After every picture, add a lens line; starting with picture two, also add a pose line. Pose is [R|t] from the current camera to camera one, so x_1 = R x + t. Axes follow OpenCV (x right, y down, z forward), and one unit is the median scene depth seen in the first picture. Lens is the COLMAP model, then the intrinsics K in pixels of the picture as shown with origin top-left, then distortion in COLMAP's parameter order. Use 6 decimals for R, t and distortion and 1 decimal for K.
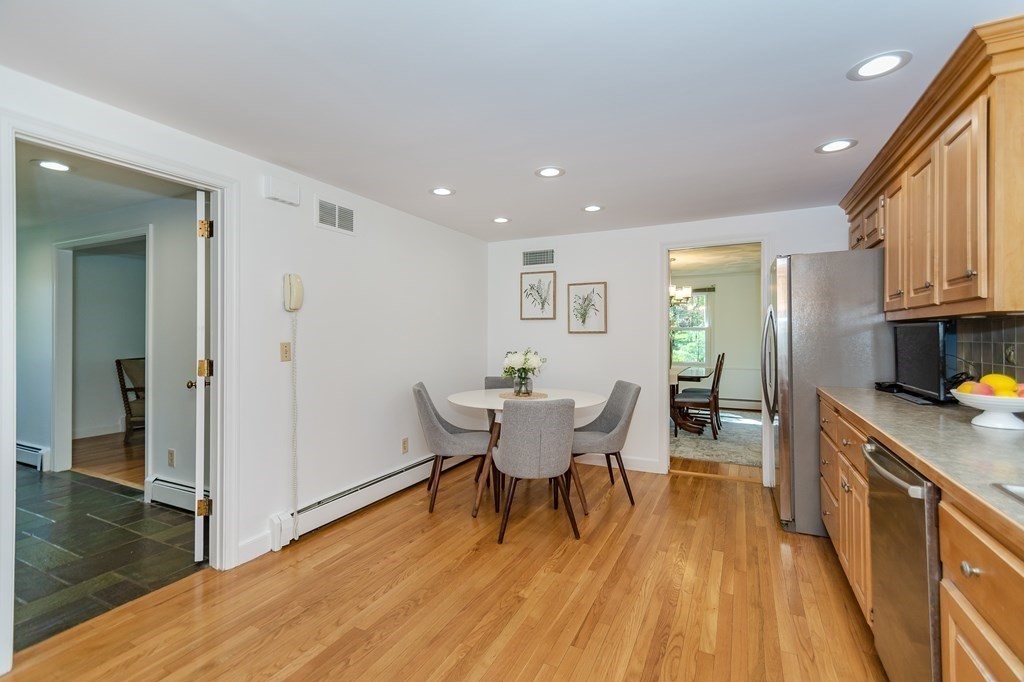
lens RADIAL K [[457.2, 0, 510.5], [0, 457.2, 335.9], [0, 0, 1]] dist [0.005466, 0.001169]
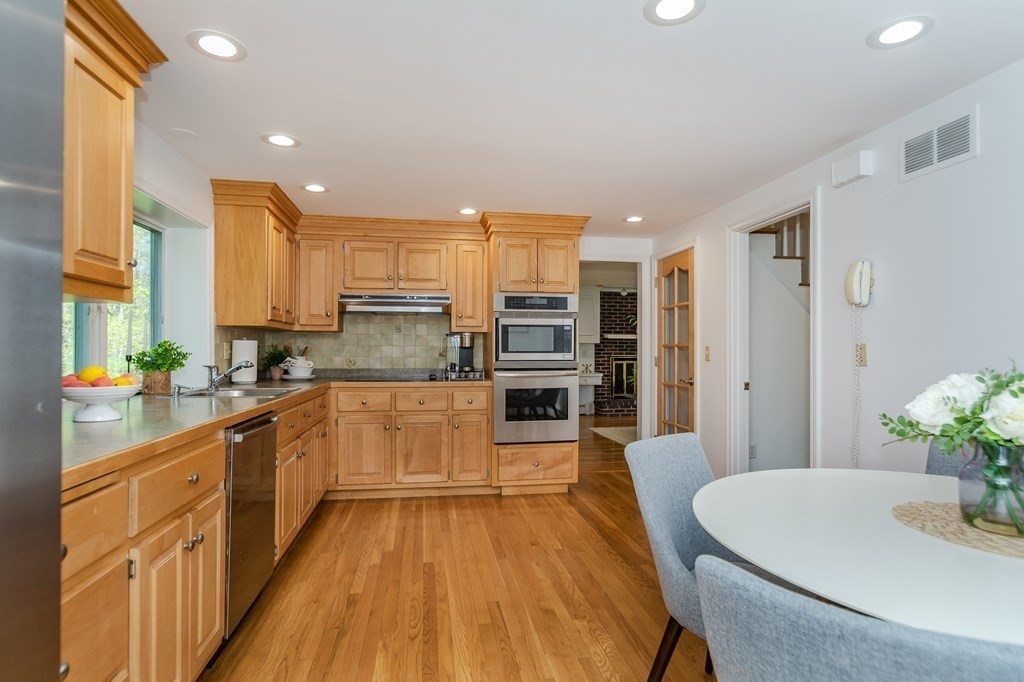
lens RADIAL K [[527.2, 0, 510.5], [0, 527.2, 346.8], [0, 0, 1]] dist [-0.005338, -0.000040]
pose [[-0.809833, -0.009071, -0.586591, 0.795700], [-0.004470, 0.999947, -0.009292, 0.042418], [0.586644, -0.004902, -0.809830, 1.872606]]
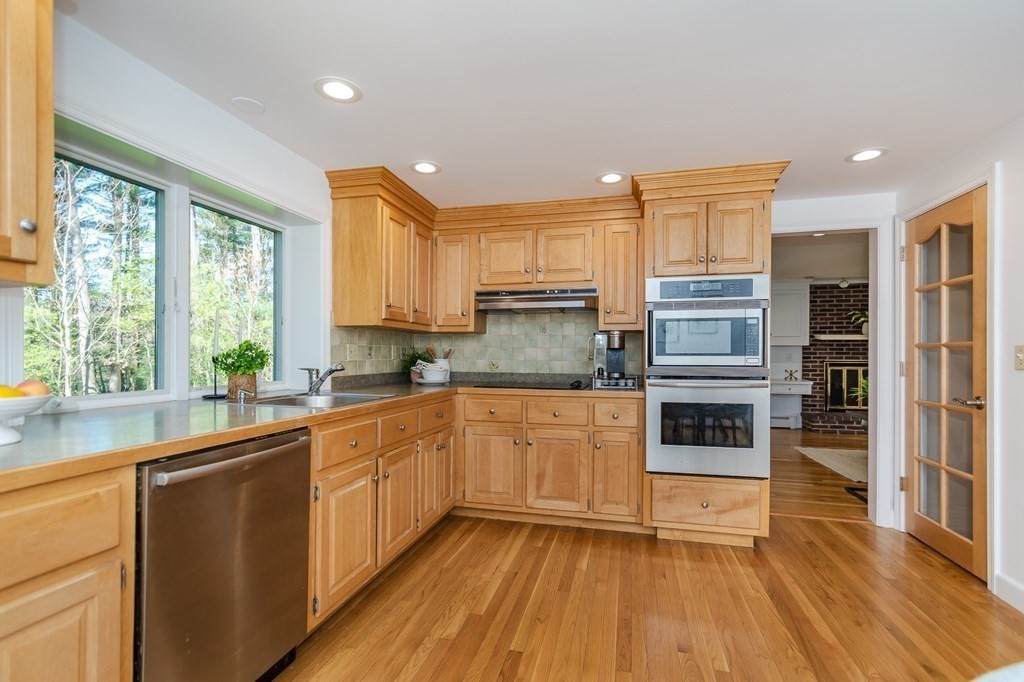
lens RADIAL K [[457.2, 0, 514.7], [0, 457.2, 354.1], [0, 0, 1]] dist [0.005466, 0.001169]
pose [[-0.976015, -0.006680, -0.217601, 0.338636], [-0.006628, 0.999978, -0.000969, 0.046664], [0.217603, 0.000496, -0.976037, 1.446903]]
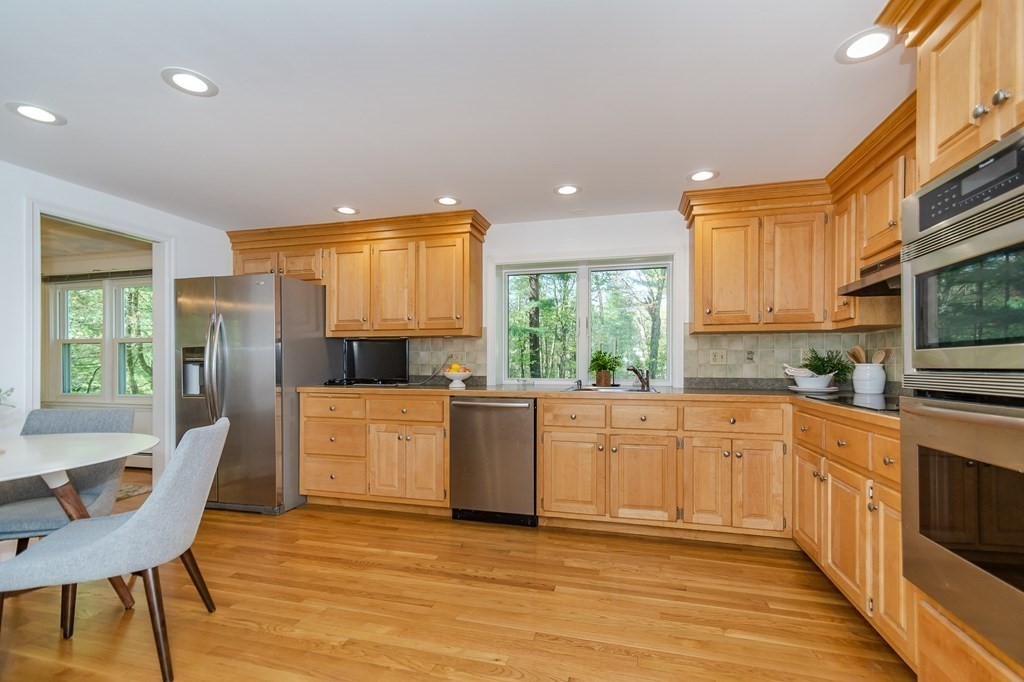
lens RADIAL K [[457.2, 0, 517.4], [0, 457.2, 364.1], [0, 0, 1]] dist [0.005466, 0.001169]
pose [[-0.205496, -0.003605, 0.978651, -0.911765], [0.000834, 0.999992, 0.003859, 0.061442], [-0.978658, 0.001609, -0.205492, 0.917327]]
